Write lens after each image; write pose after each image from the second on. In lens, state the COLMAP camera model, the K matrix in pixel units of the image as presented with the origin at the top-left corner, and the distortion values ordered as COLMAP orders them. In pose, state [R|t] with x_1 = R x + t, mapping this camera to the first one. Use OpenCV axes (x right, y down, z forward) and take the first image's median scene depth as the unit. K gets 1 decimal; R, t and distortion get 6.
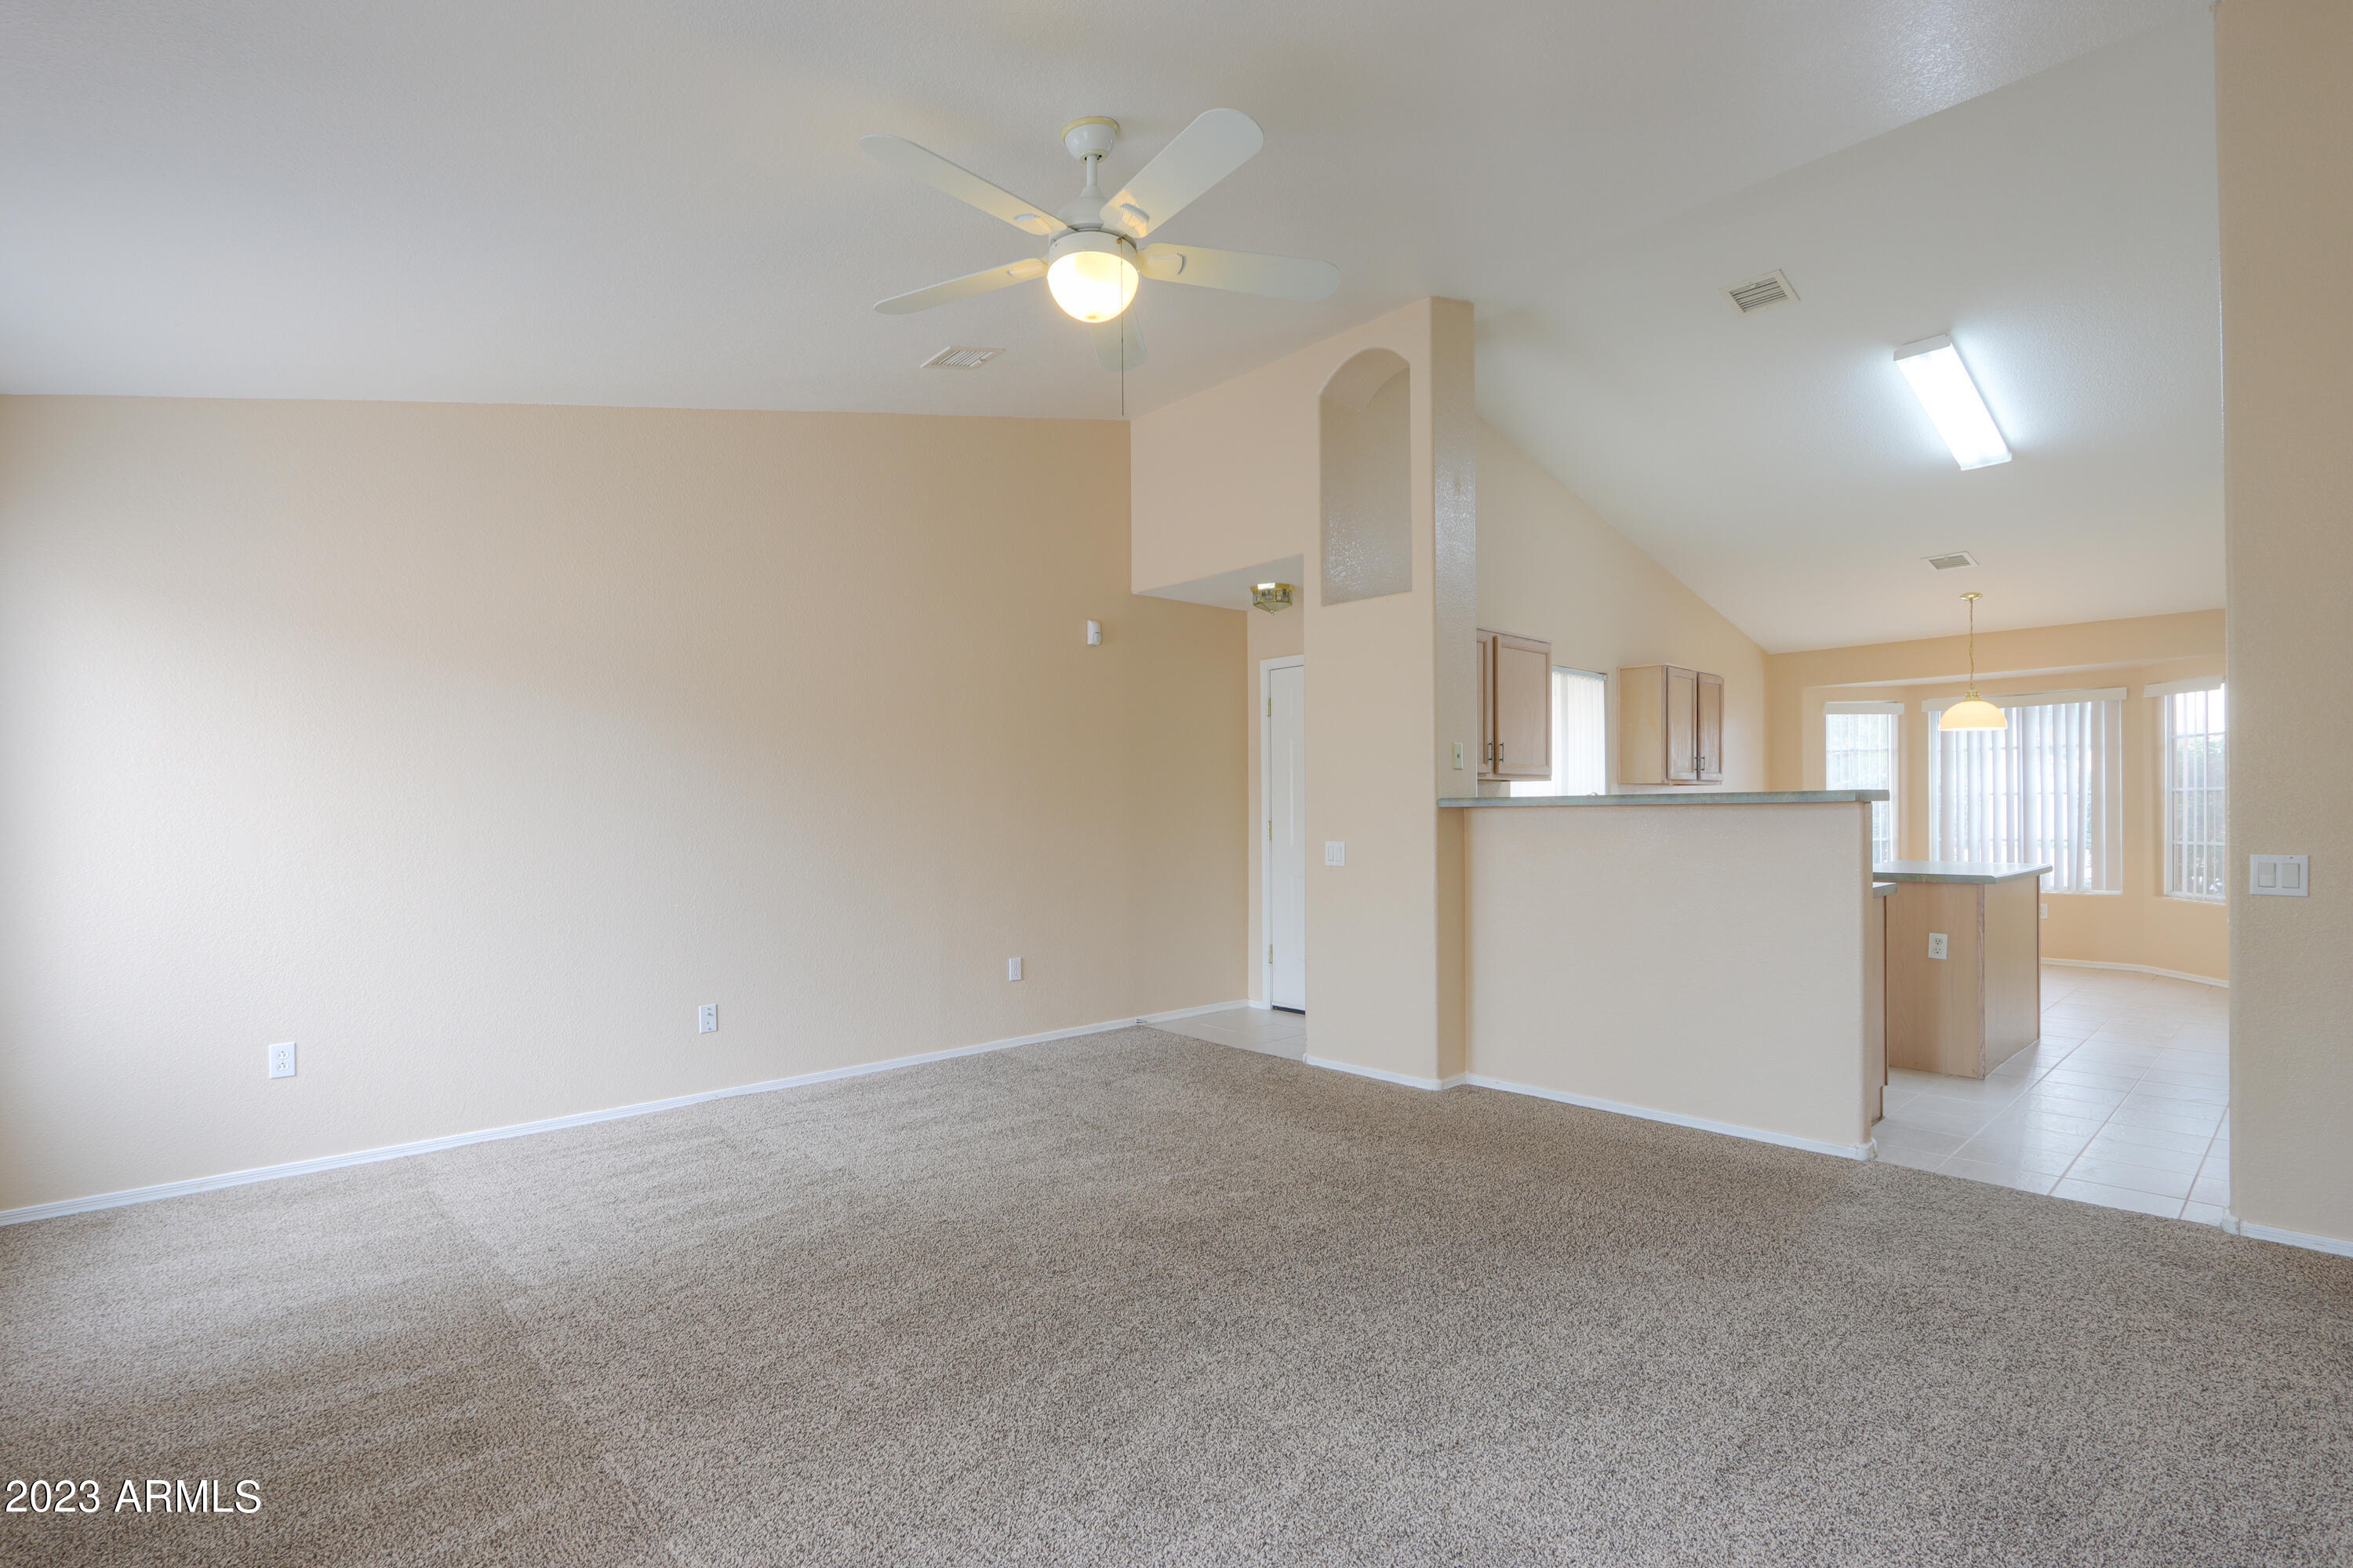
lens RADIAL K [[1135.6, 0, 1184.9], [0, 1135.6, 809.4], [0, 0, 1]] dist [-0.025685, -0.000421]
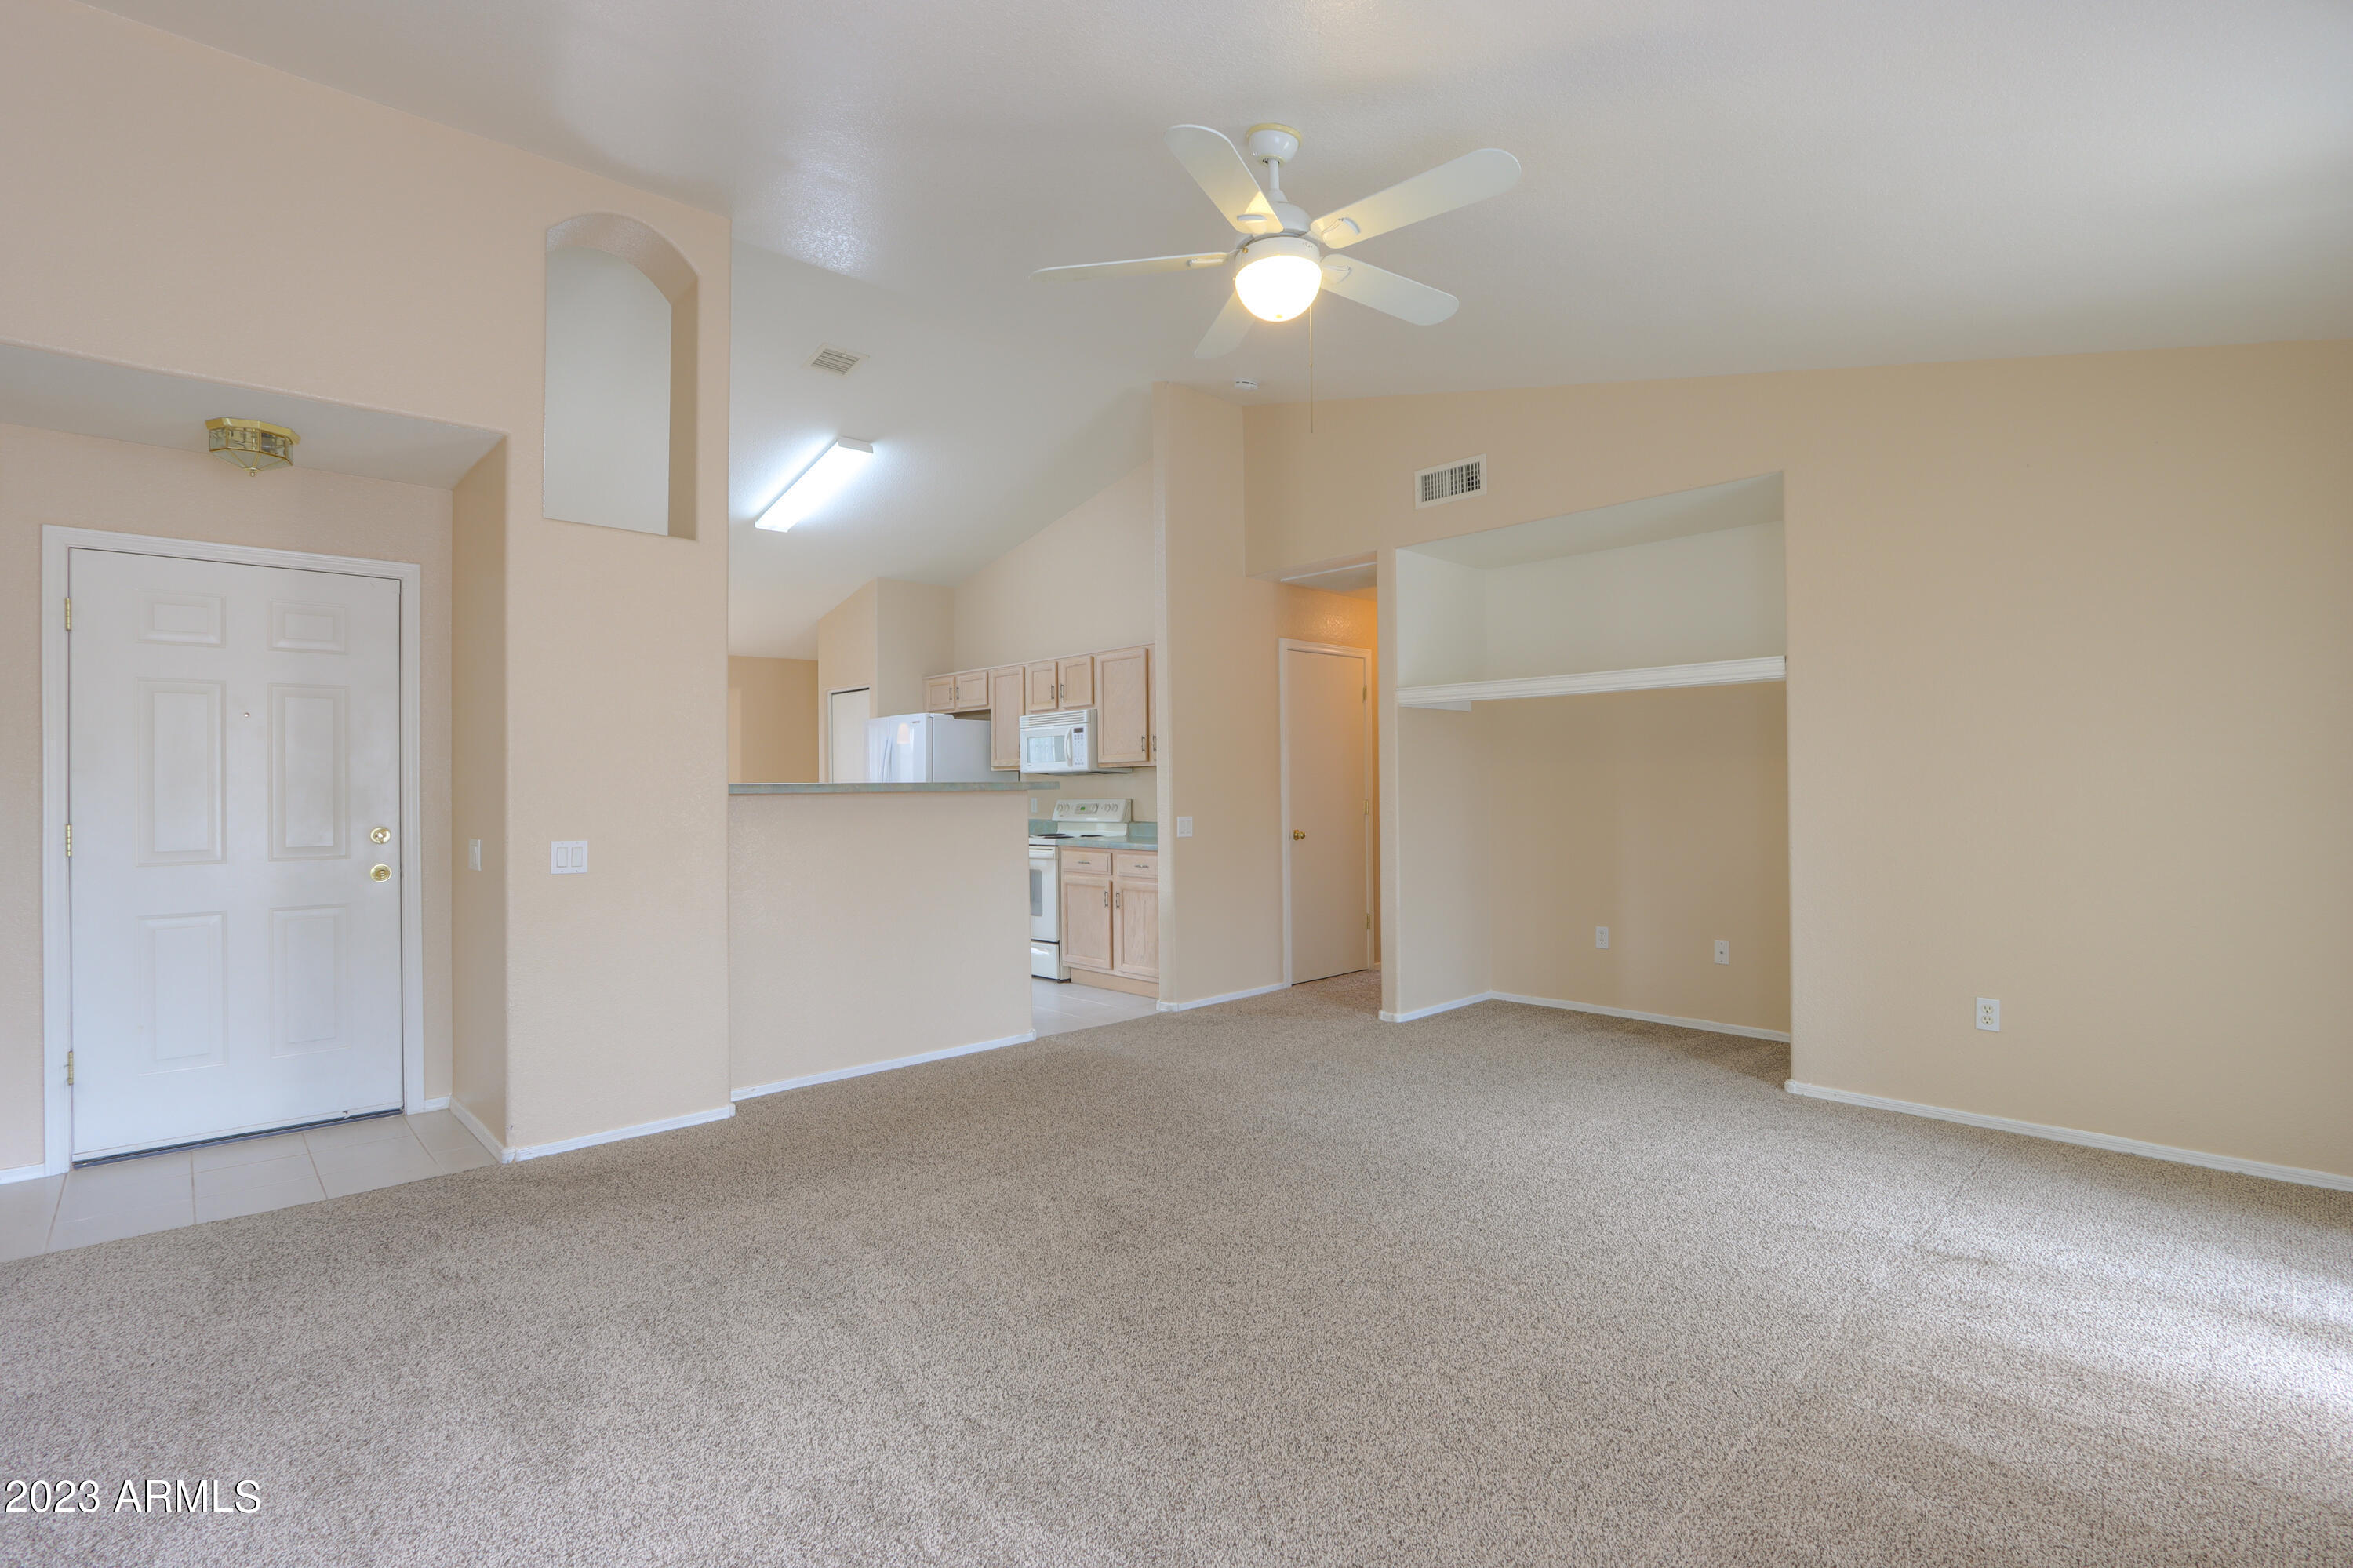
lens RADIAL K [[1083.7, 0, 1176.5], [0, 1083.7, 784.0], [0, 0, 1]] dist [0.000342, 0.000172]
pose [[-0.016389, 0.013743, 0.999771, -0.403898], [0.009685, 0.999861, -0.013586, 0.003023], [-0.999819, 0.009460, -0.016520, 0.425857]]
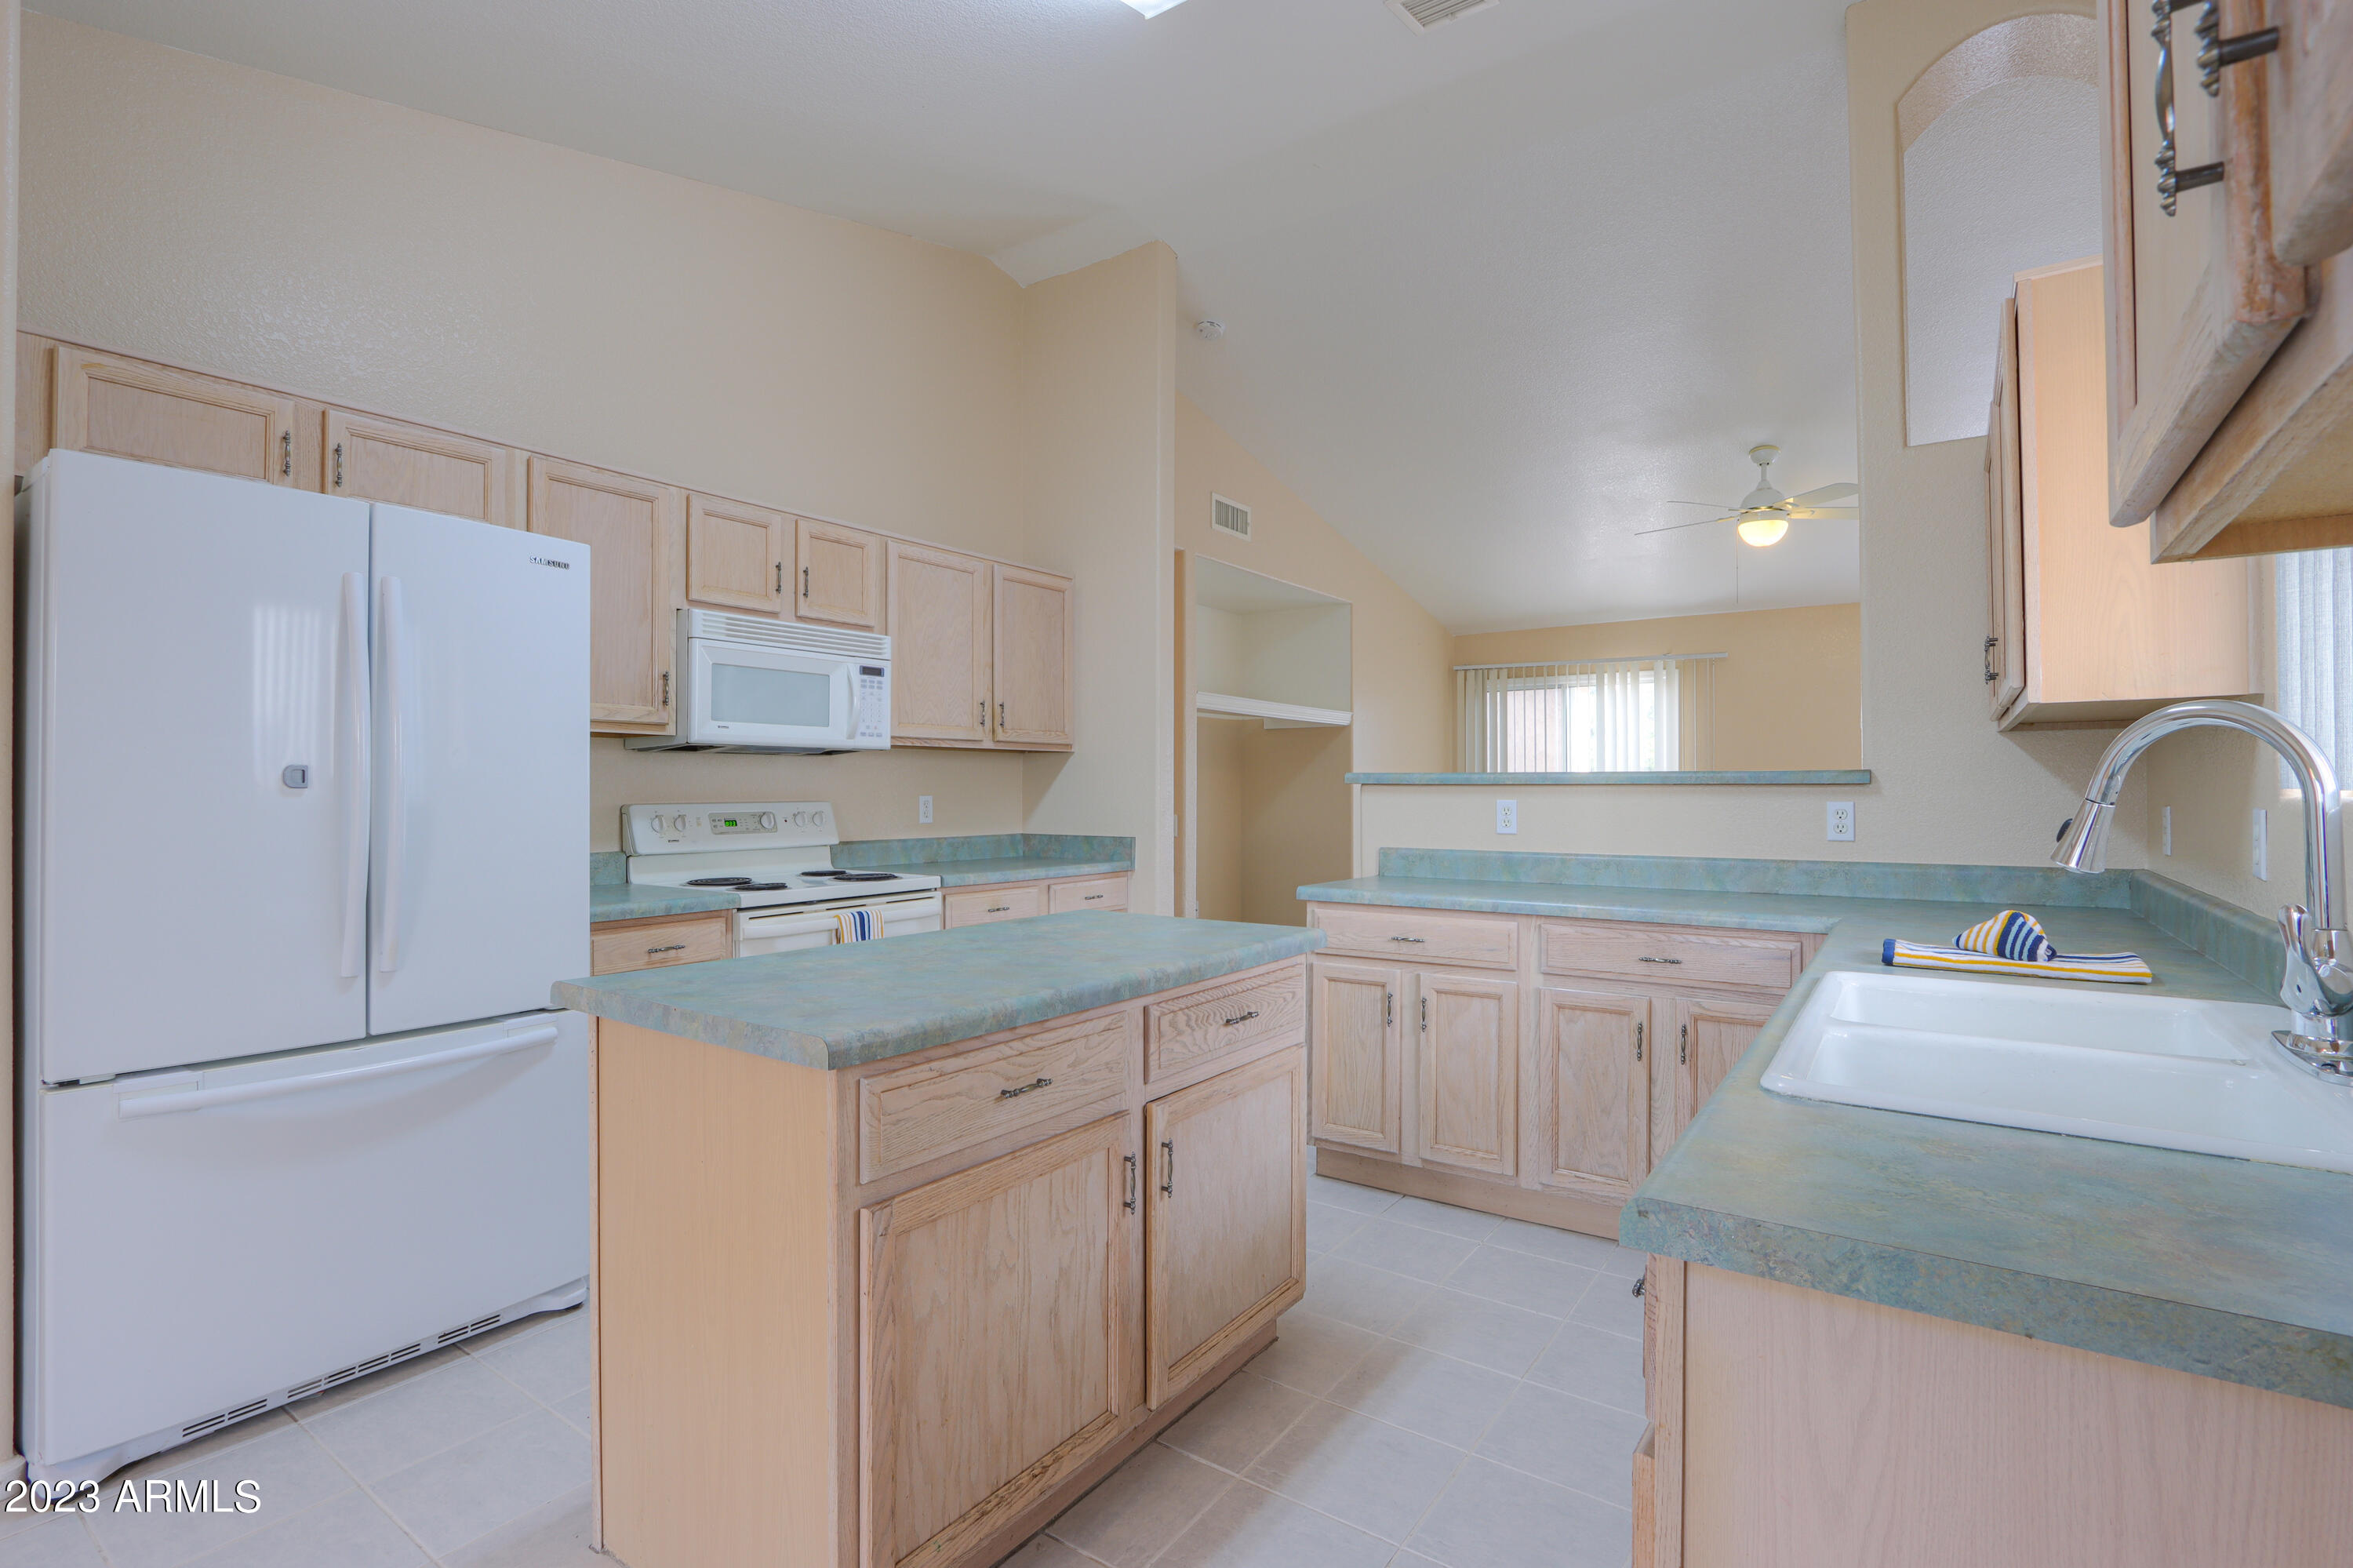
lens RADIAL K [[1073.1, 0, 1143.2], [0, 1073.1, 784.5], [0, 0, 1]] dist [-0.014746, 0.000780]
pose [[-0.984244, 0.008412, -0.176618, 0.506674], [0.009415, 0.999944, -0.004845, -0.001632], [0.176567, -0.006432, -0.984268, 1.003905]]
